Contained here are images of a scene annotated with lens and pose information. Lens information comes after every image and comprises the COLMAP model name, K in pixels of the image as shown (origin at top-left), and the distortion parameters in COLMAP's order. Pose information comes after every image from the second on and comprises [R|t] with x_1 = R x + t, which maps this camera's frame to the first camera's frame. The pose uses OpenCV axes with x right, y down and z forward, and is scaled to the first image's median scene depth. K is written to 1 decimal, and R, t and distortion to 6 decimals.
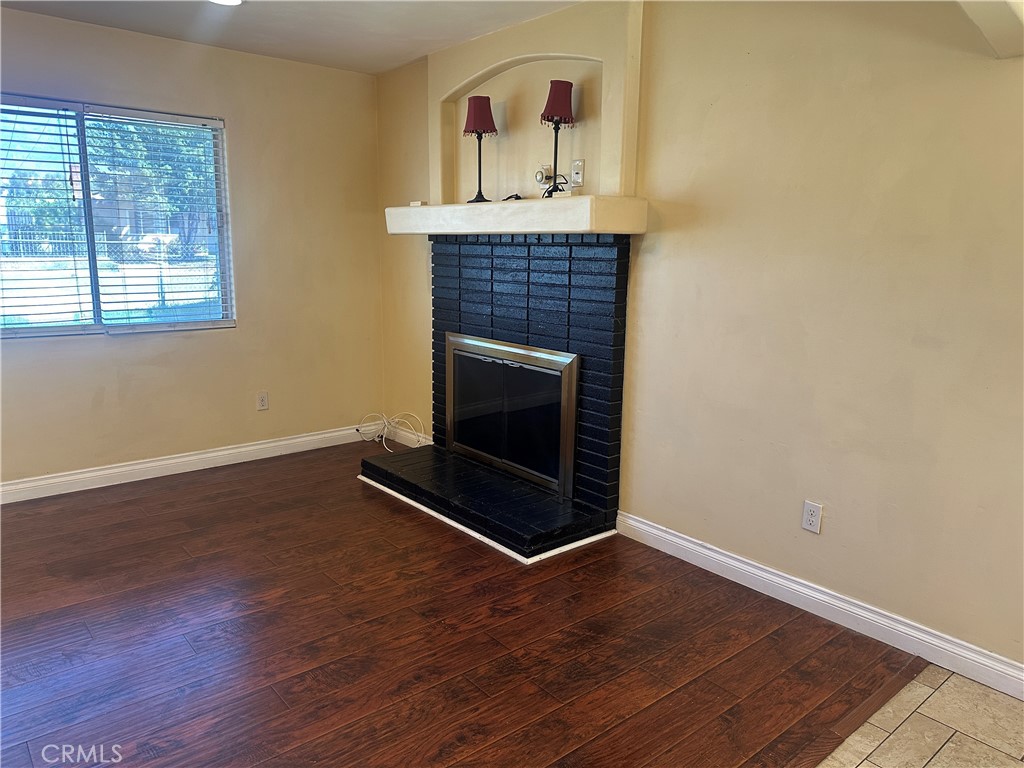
lens RADIAL K [[714.0, 0, 512.8], [0, 714.0, 375.4], [0, 0, 1]] dist [0.102013, -0.120929]
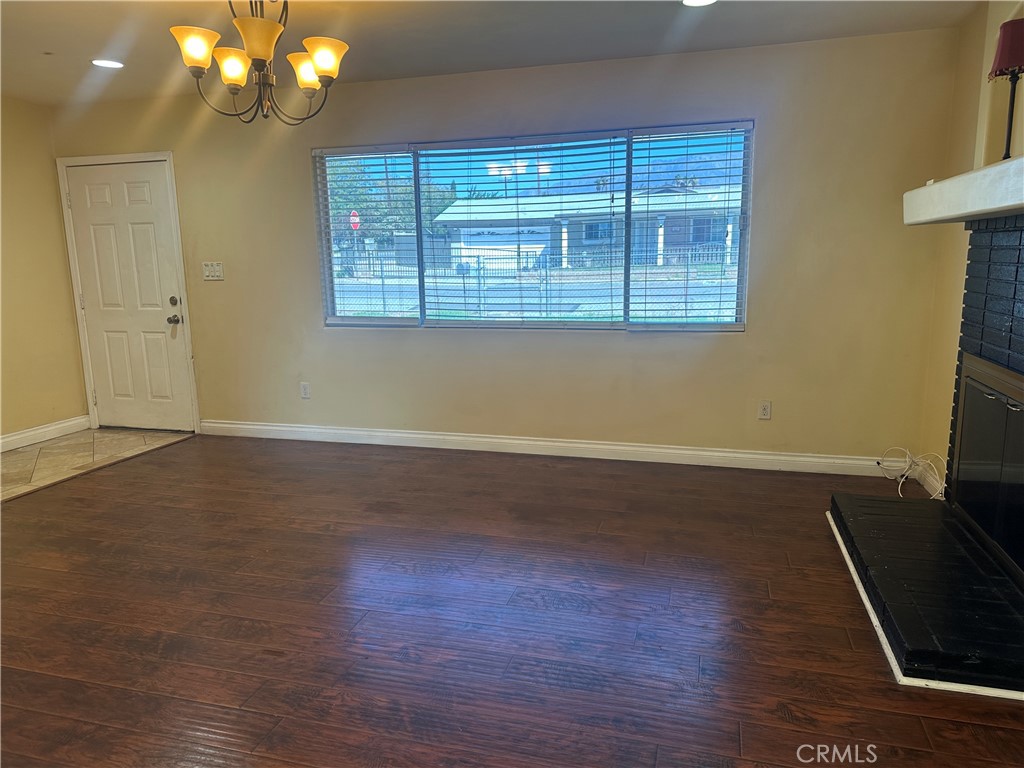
lens RADIAL K [[710.5, 0, 518.7], [0, 710.5, 387.0], [0, 0, 1]] dist [0.098150, -0.105921]
pose [[0.566525, 0.123893, -0.814678, 0.293830], [-0.121598, 0.990379, 0.066054, -0.021766], [0.815024, 0.061642, 0.576139, 0.223744]]
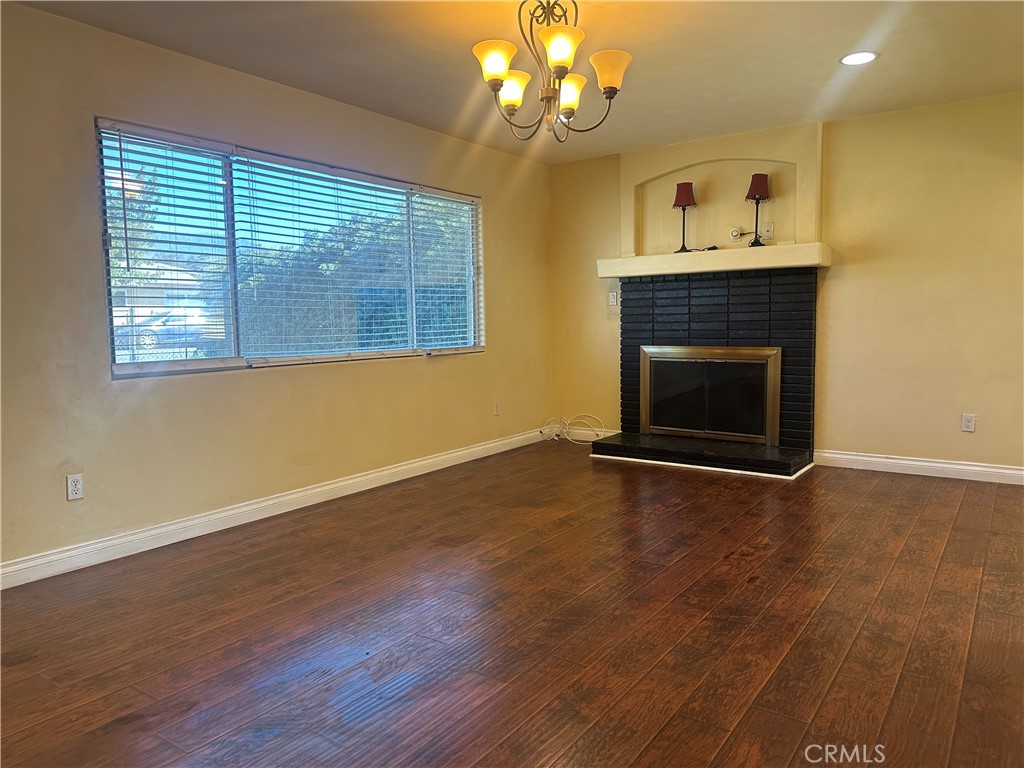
lens RADIAL K [[709.4, 0, 512.8], [0, 709.4, 376.3], [0, 0, 1]] dist [0.162182, -0.260854]
pose [[0.965288, -0.051681, 0.256023, -0.785447], [0.075556, 0.993571, -0.084308, 0.108408], [-0.250020, 0.100726, 0.962987, -0.298669]]
